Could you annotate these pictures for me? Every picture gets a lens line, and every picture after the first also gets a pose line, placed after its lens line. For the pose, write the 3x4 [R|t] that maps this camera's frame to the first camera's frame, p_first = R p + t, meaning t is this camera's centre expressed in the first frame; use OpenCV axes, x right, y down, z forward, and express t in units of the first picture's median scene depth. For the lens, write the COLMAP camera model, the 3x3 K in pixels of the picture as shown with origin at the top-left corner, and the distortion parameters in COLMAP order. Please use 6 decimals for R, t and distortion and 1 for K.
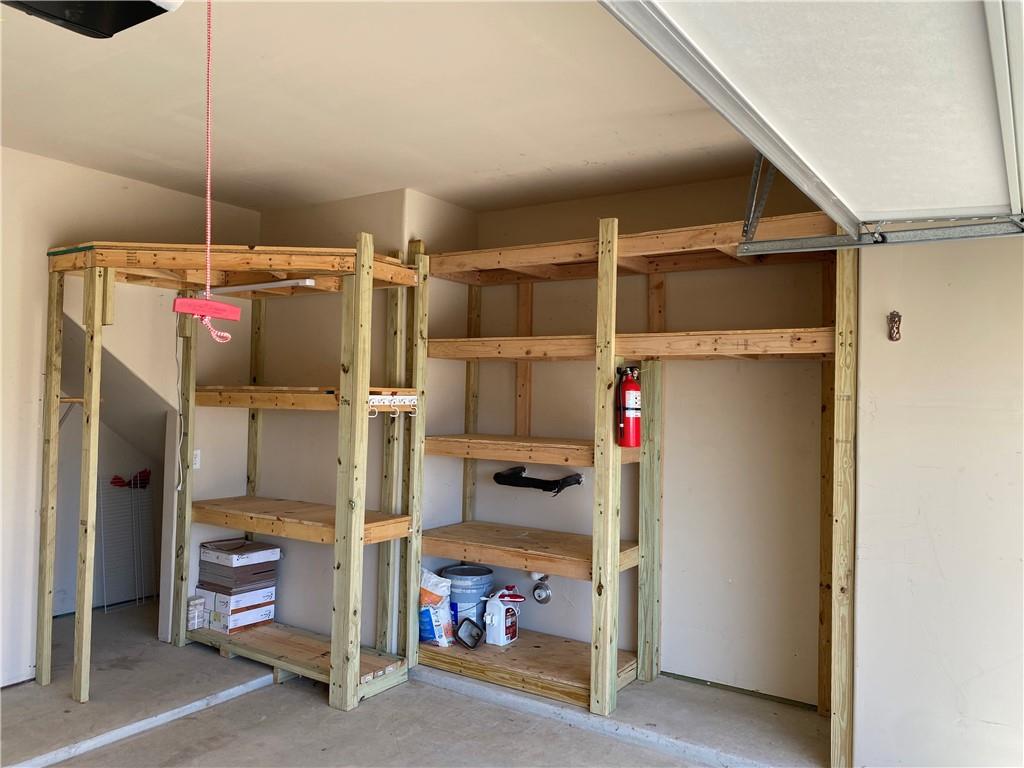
lens RADIAL K [[789.9, 0, 511.6], [0, 789.9, 381.3], [0, 0, 1]] dist [0.049633, -0.059715]
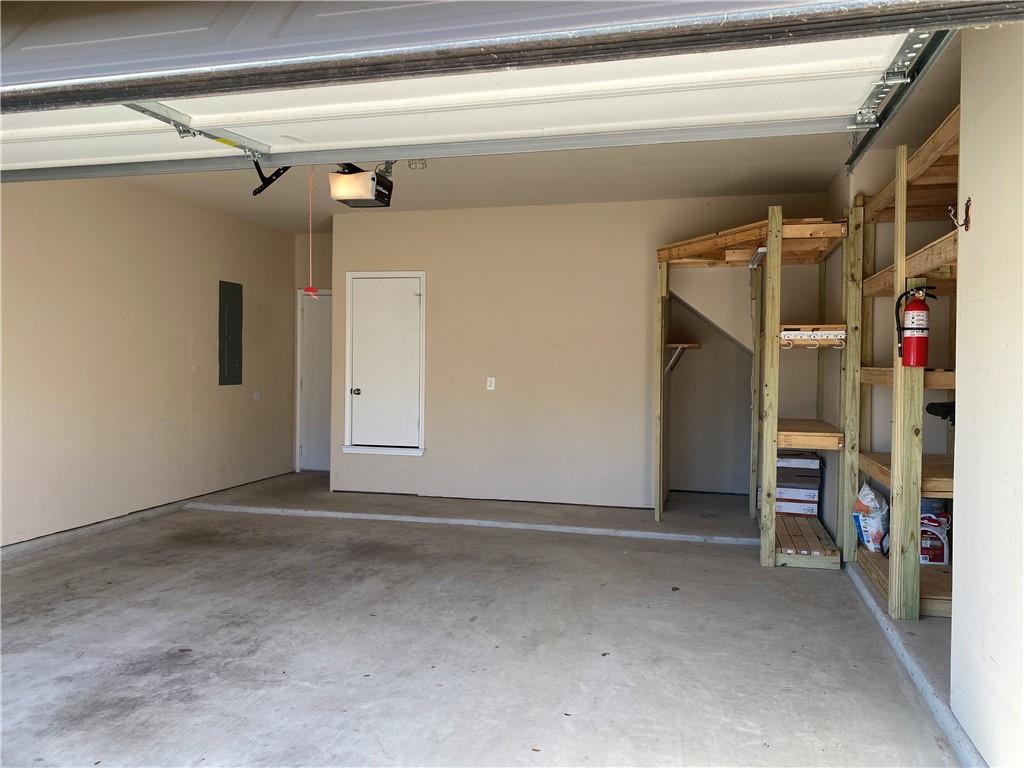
lens RADIAL K [[789.9, 0, 509.9], [0, 789.9, 384.6], [0, 0, 1]] dist [0.049633, -0.059715]
pose [[0.318837, 0.008261, -0.947773, 0.891893], [0.017539, 0.999739, 0.014614, 0.076477], [0.947647, -0.021282, 0.318609, 0.166345]]
